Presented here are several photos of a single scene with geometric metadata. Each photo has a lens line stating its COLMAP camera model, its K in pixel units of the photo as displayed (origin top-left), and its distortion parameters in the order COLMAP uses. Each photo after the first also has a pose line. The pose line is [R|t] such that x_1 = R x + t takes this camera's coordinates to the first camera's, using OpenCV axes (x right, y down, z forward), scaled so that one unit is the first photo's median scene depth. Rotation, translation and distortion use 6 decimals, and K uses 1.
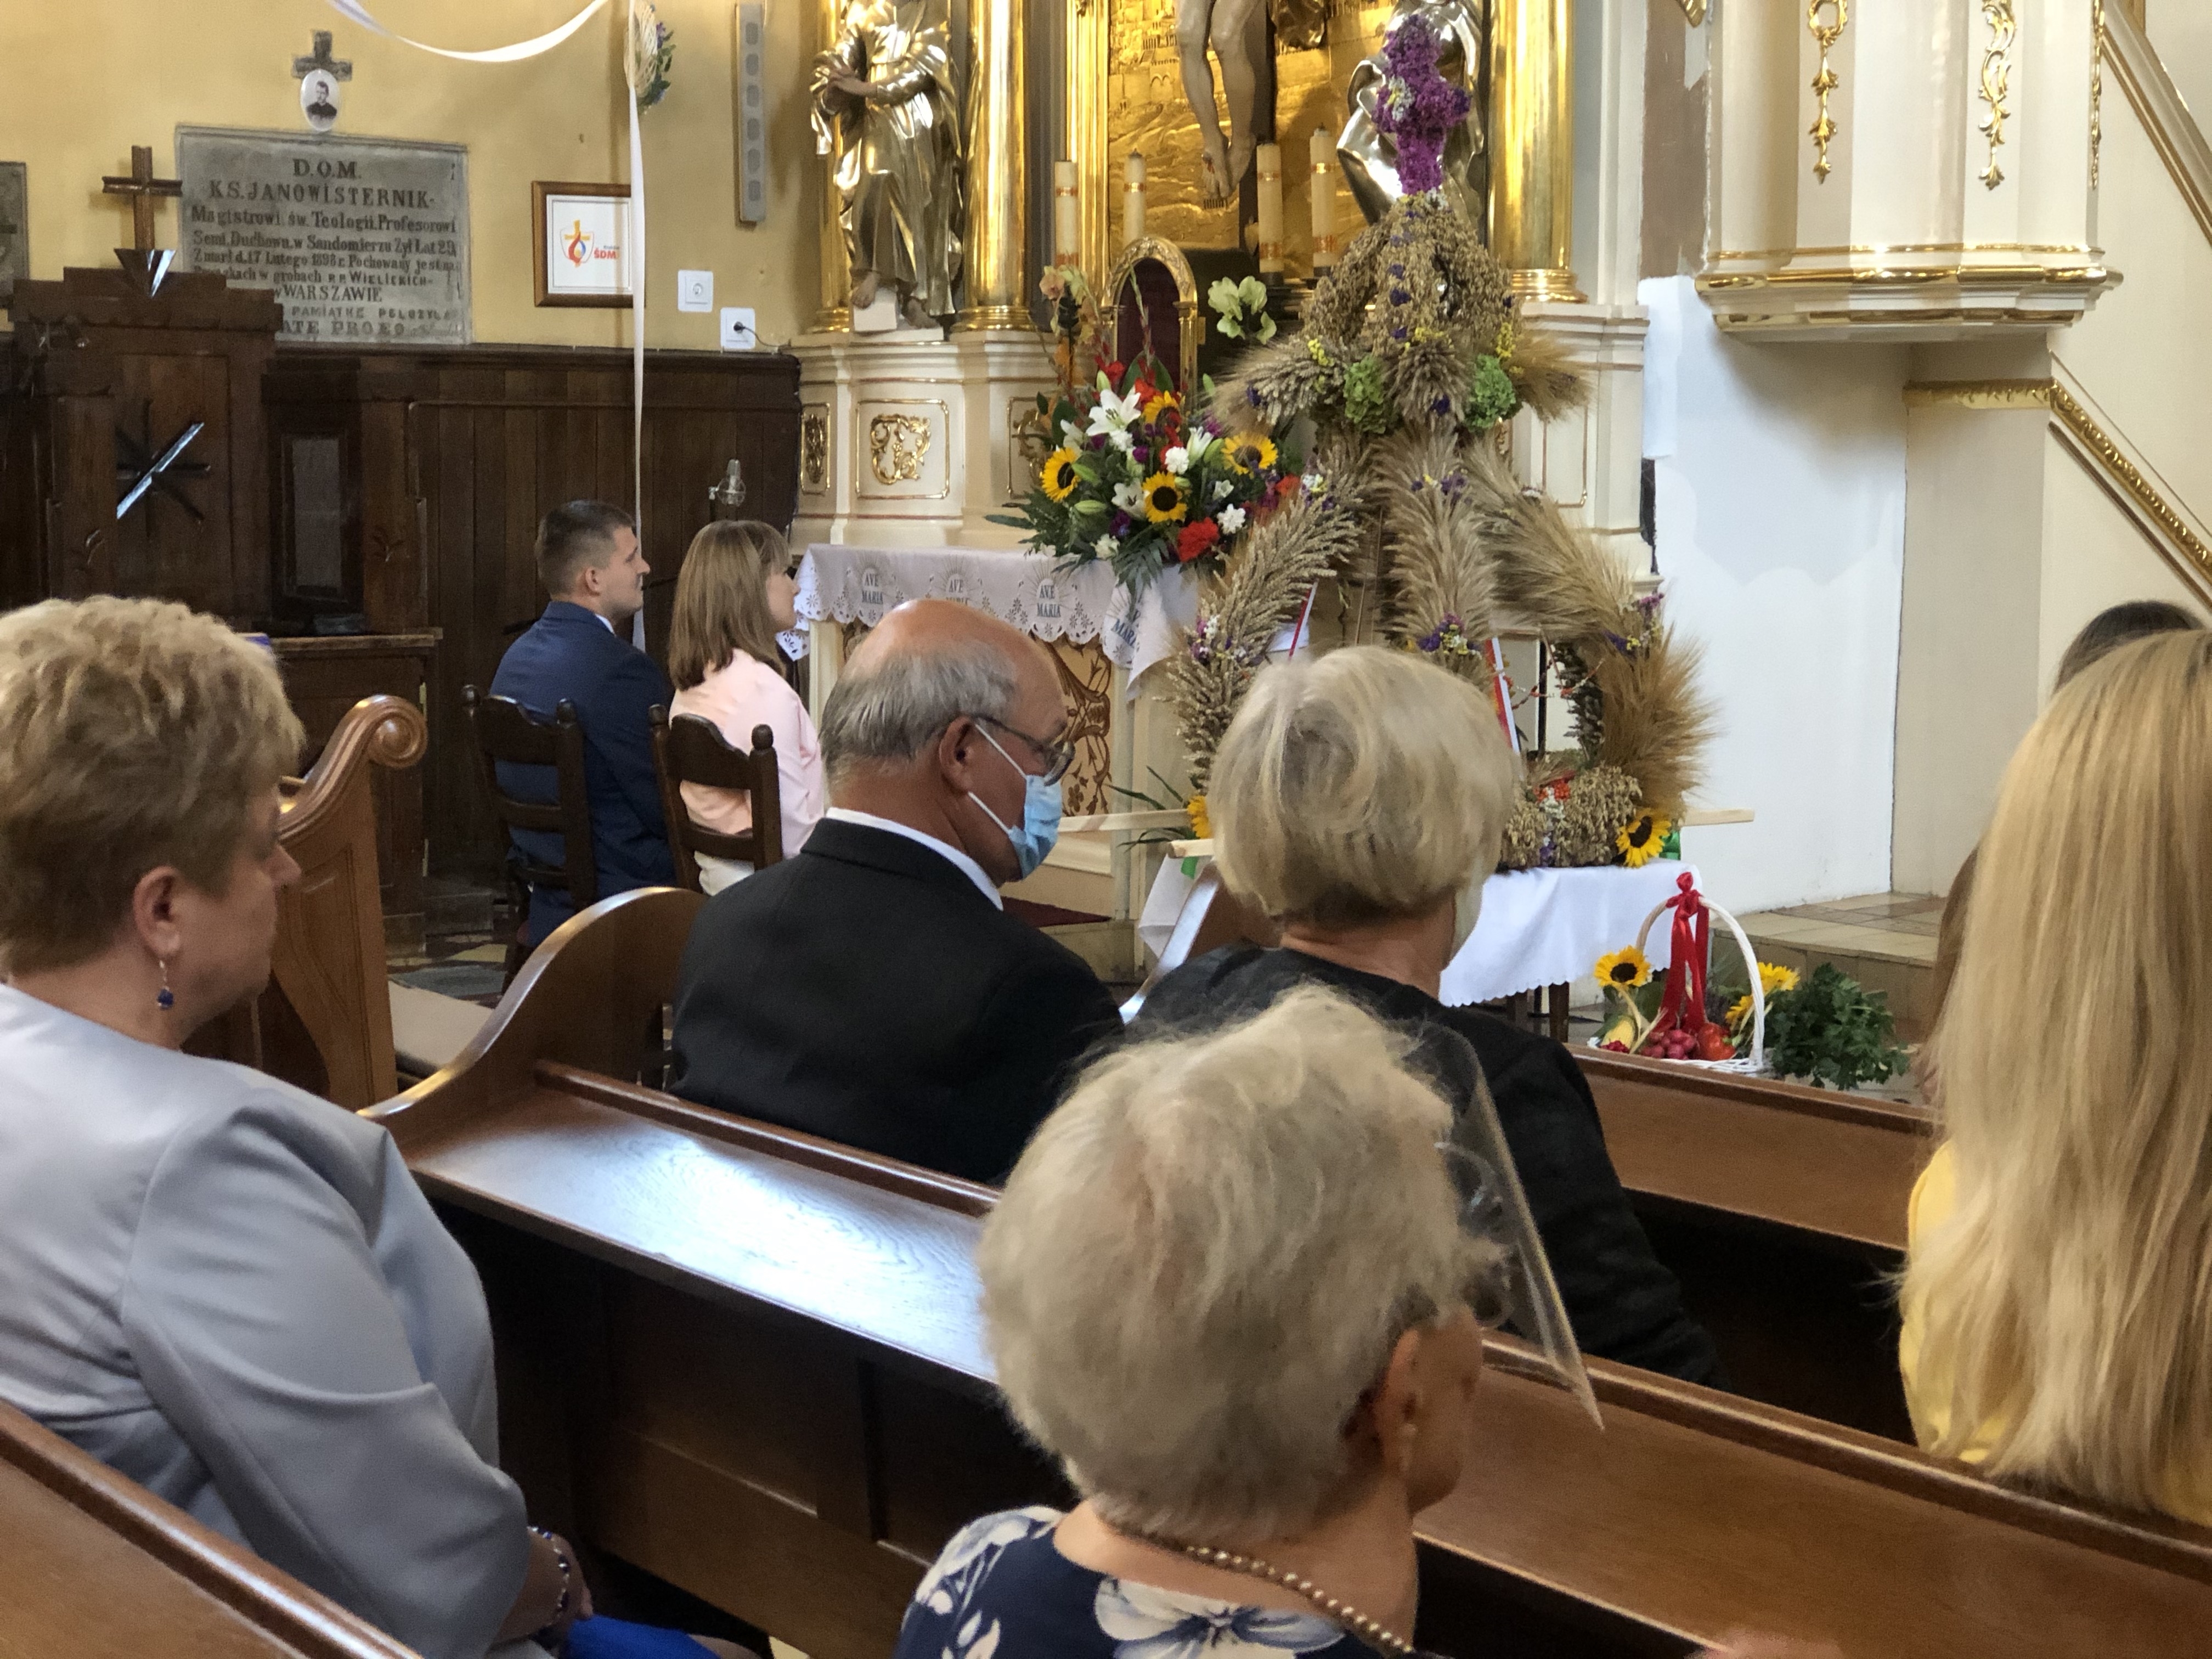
lens RADIAL K [[3610.1, 0, 1106.0], [0, 3610.1, 829.5], [0, 0, 1]] dist [-0.017777, 0.697138]
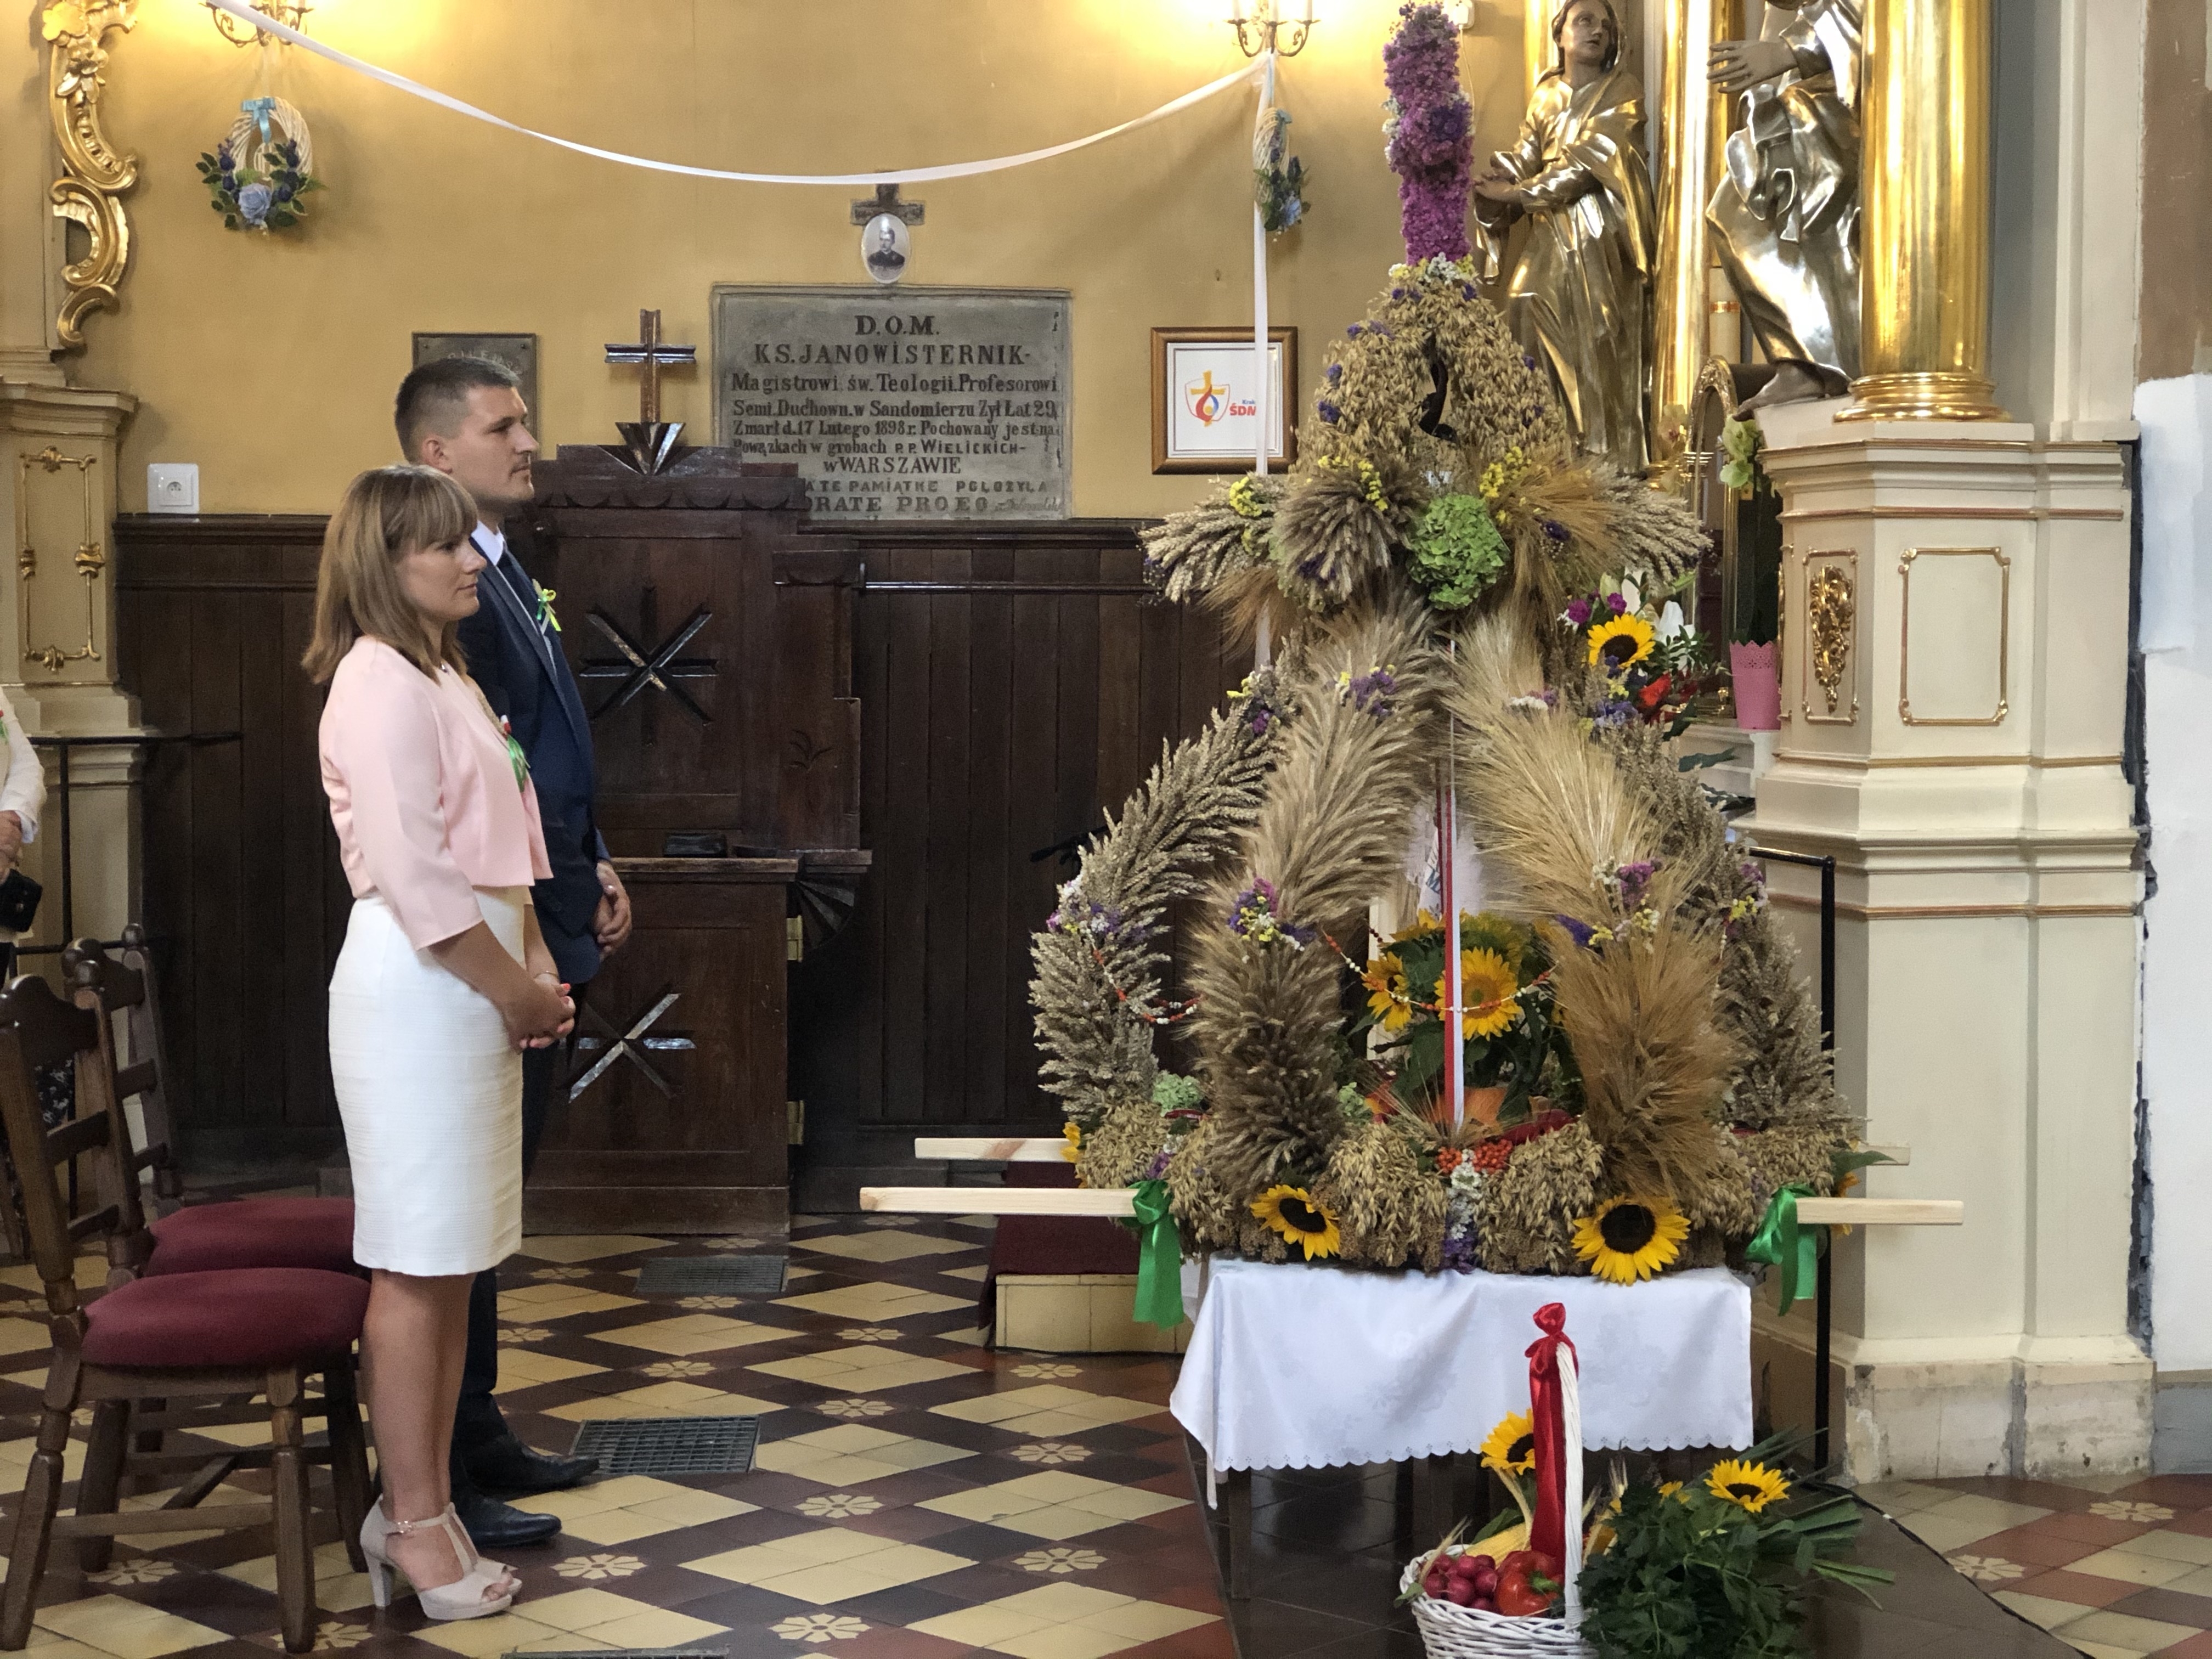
lens RADIAL K [[3610.1, 0, 1106.0], [0, 3610.1, 829.5], [0, 0, 1]] dist [-0.017777, 0.697138]
pose [[0.844552, 0.026499, -0.534818, 0.299512], [-0.055567, 0.997720, -0.038314, -0.029374], [0.532583, 0.062076, 0.844098, 0.293730]]
